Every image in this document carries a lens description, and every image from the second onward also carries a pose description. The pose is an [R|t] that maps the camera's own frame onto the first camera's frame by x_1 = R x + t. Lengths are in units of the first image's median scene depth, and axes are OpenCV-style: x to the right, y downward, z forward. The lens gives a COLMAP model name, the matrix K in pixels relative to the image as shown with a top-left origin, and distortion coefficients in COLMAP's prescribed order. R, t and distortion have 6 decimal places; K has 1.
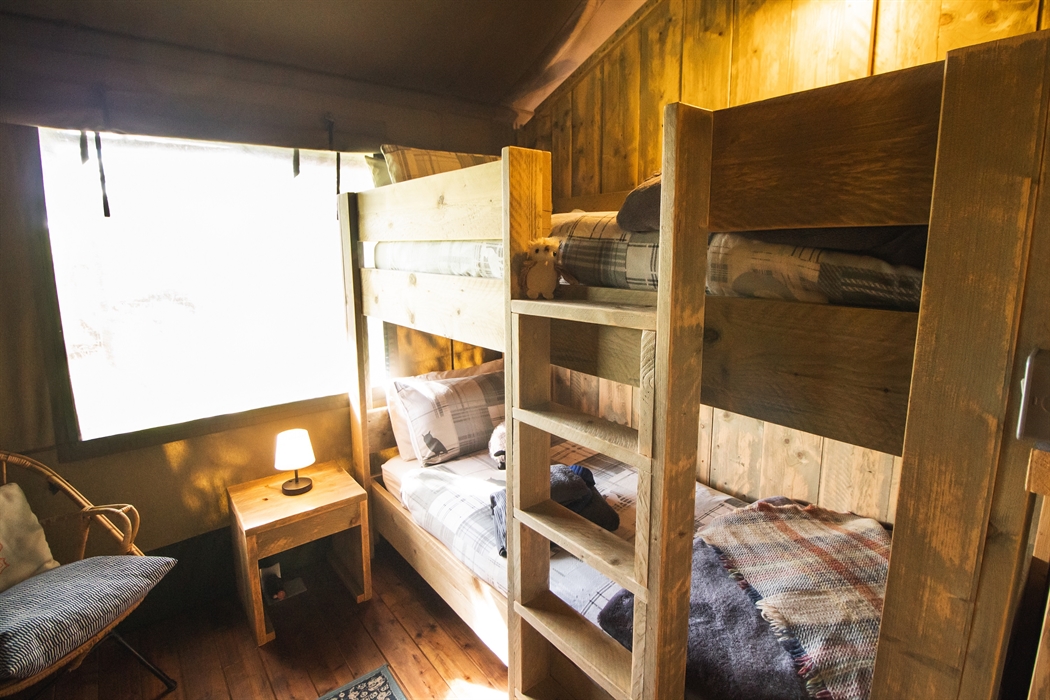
lens RADIAL K [[489.7, 0, 523.1], [0, 489.7, 343.1], [0, 0, 1]] dist [-0.027379, -0.000306]
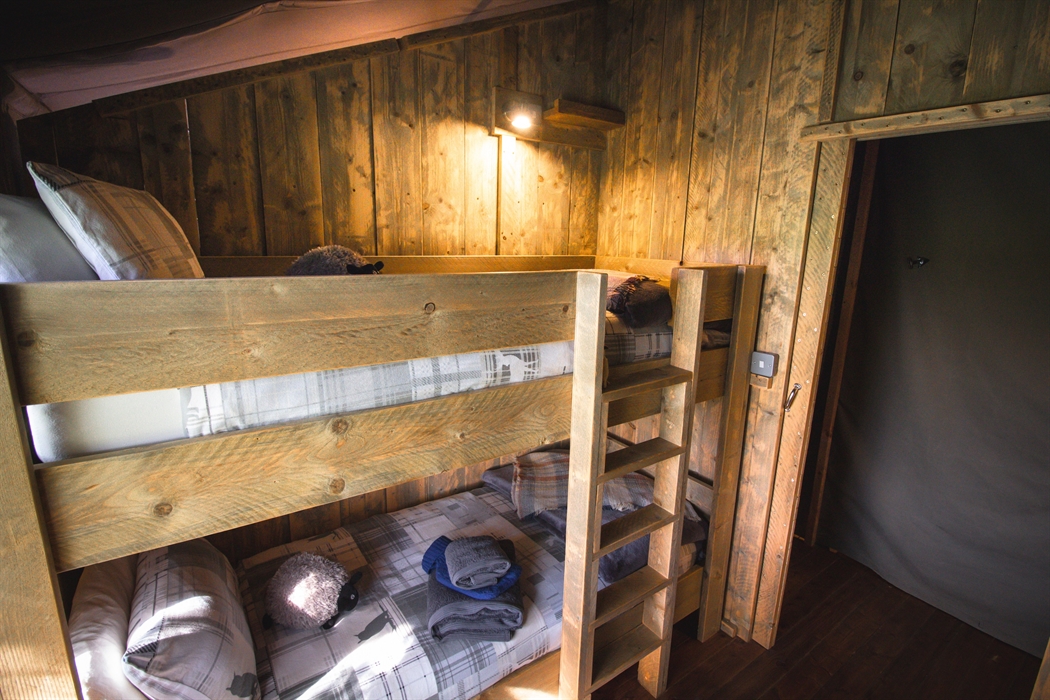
lens RADIAL K [[489.7, 0, 524.2], [0, 489.7, 350.9], [0, 0, 1]] dist [-0.027379, -0.000306]
pose [[0.077336, -0.220092, 0.972409, -0.727351], [0.169832, 0.963983, 0.204678, -0.285238], [-0.982434, 0.149317, 0.111930, 0.617645]]
